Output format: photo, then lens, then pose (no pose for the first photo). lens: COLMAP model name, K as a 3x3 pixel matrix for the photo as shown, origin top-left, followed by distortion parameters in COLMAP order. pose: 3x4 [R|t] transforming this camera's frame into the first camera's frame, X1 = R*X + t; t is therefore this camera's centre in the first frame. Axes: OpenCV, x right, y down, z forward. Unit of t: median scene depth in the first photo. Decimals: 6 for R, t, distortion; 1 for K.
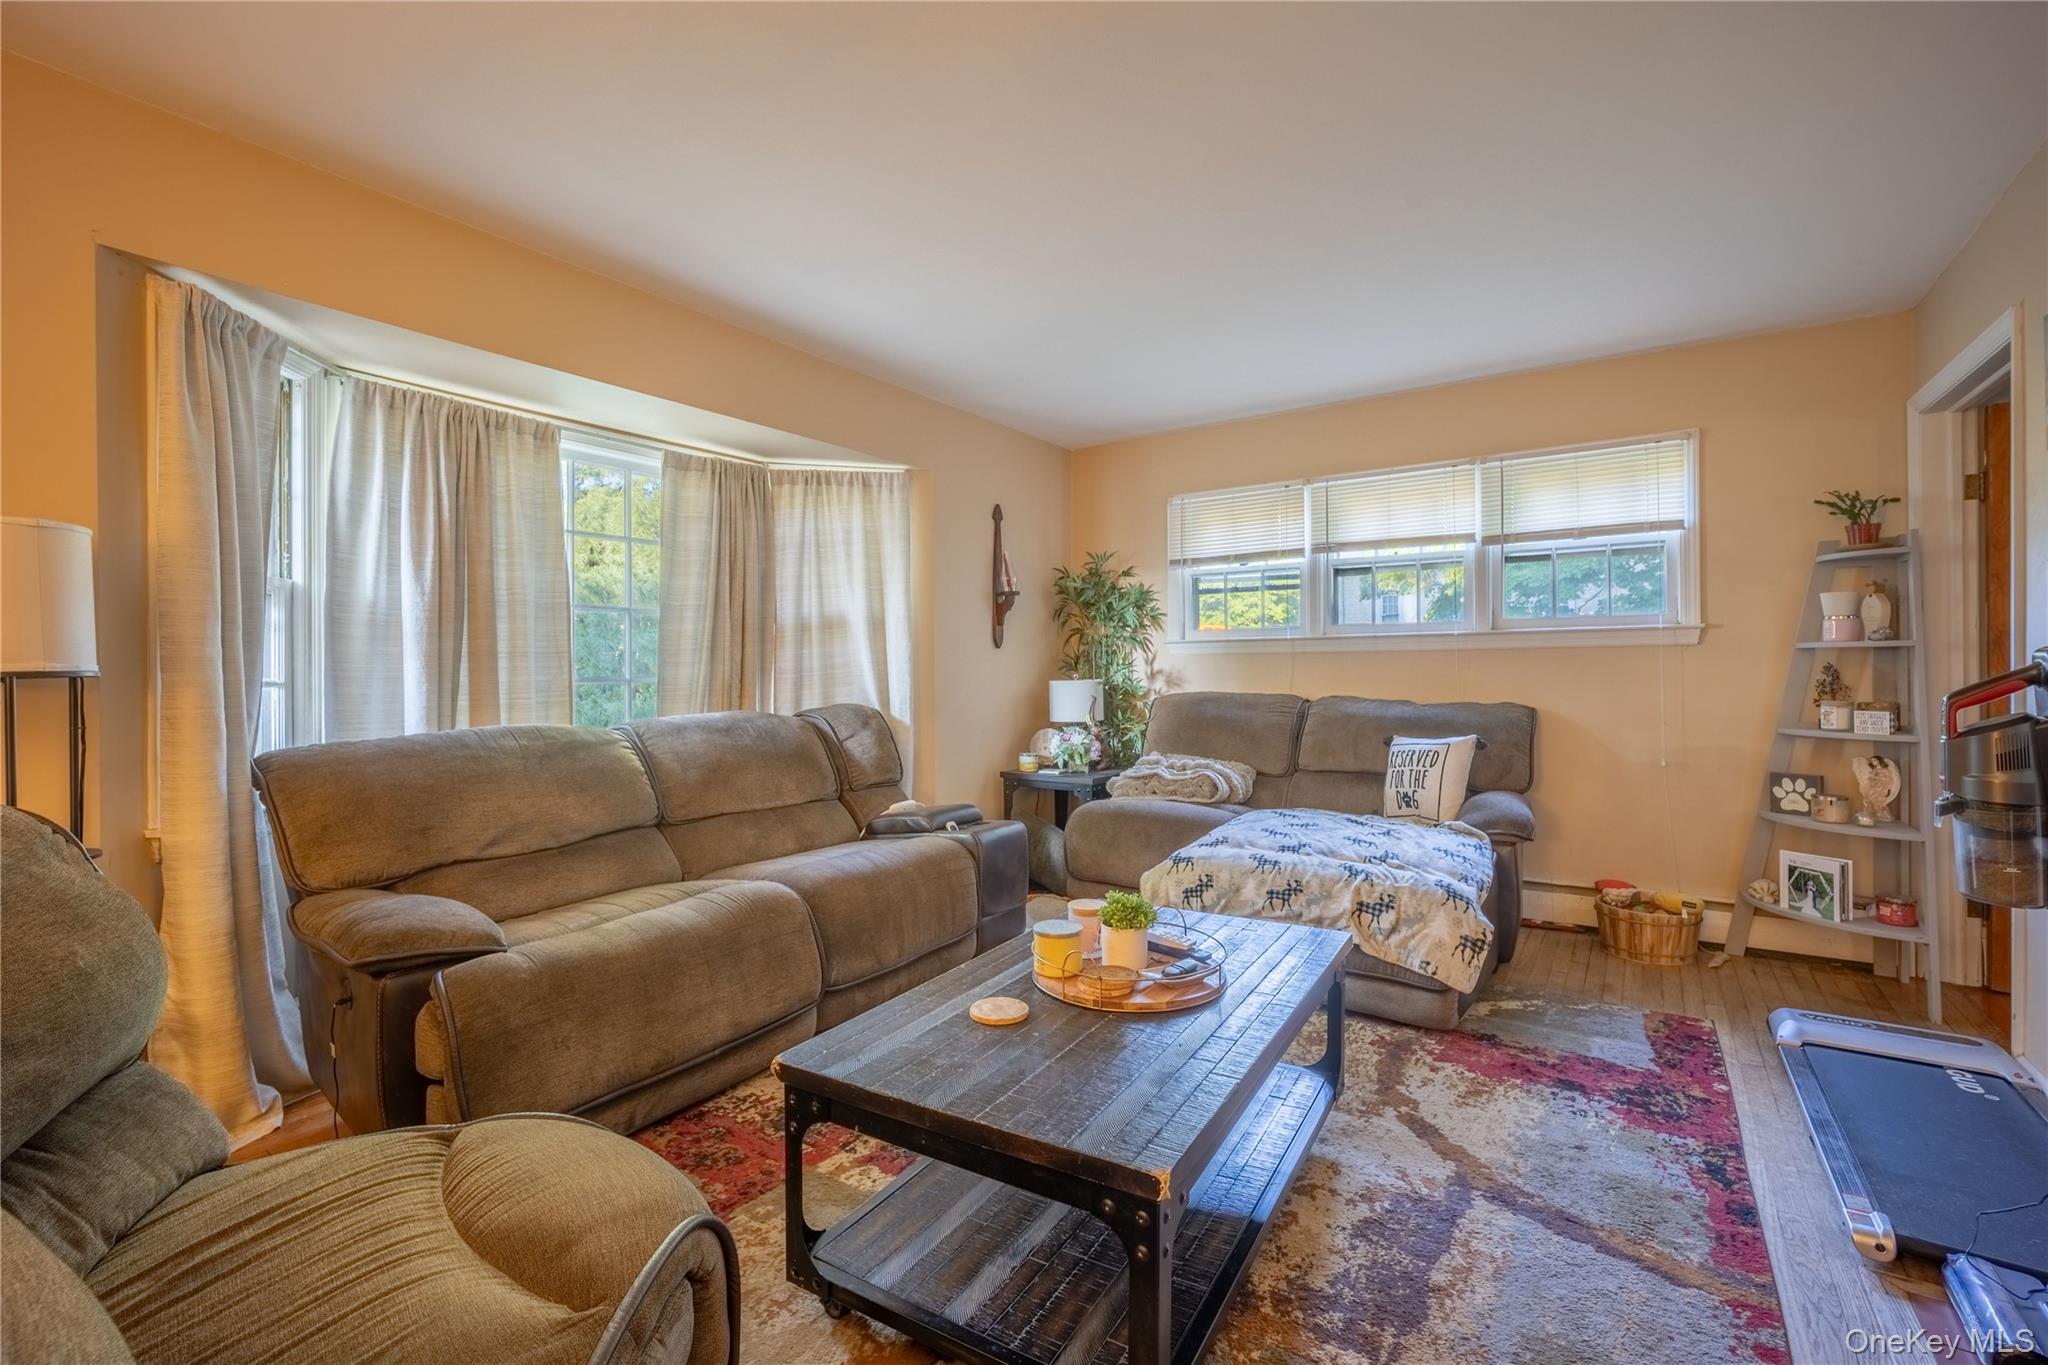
lens RADIAL K [[899.9, 0, 1029.7], [0, 899.9, 671.6], [0, 0, 1]] dist [-0.009037, 0.002094]
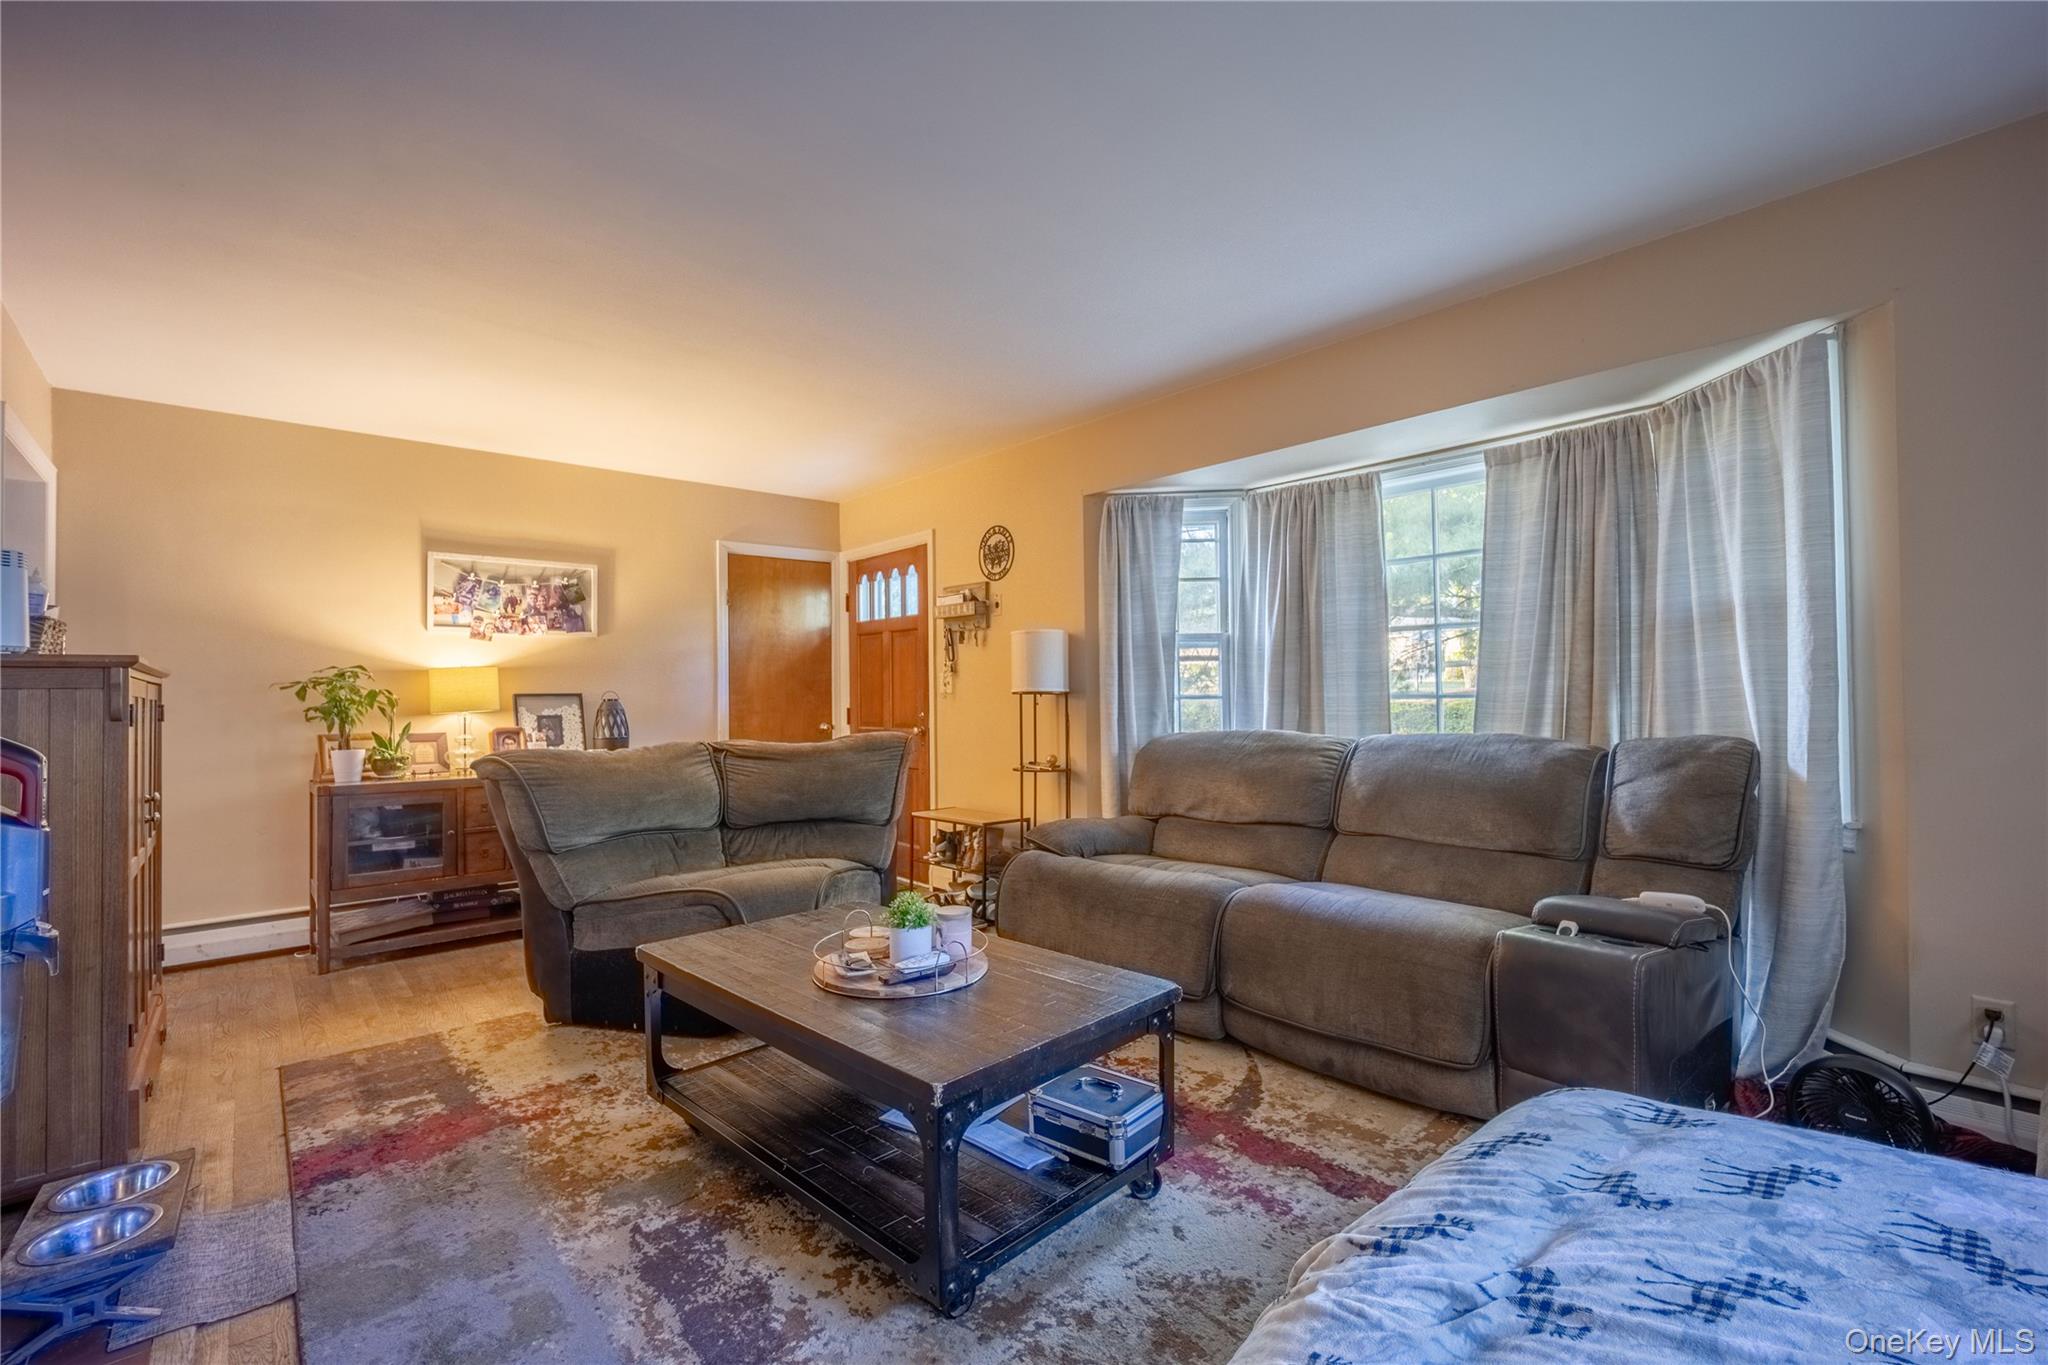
lens RADIAL K [[899.9, 0, 1023.8], [0, 899.9, 686.9], [0, 0, 1]] dist [-0.009037, 0.002094]
pose [[-0.247924, -0.000215, -0.968780, 0.819235], [0.007618, 0.999969, -0.002171, -0.003753], [0.968750, -0.007919, -0.247914, 1.017114]]
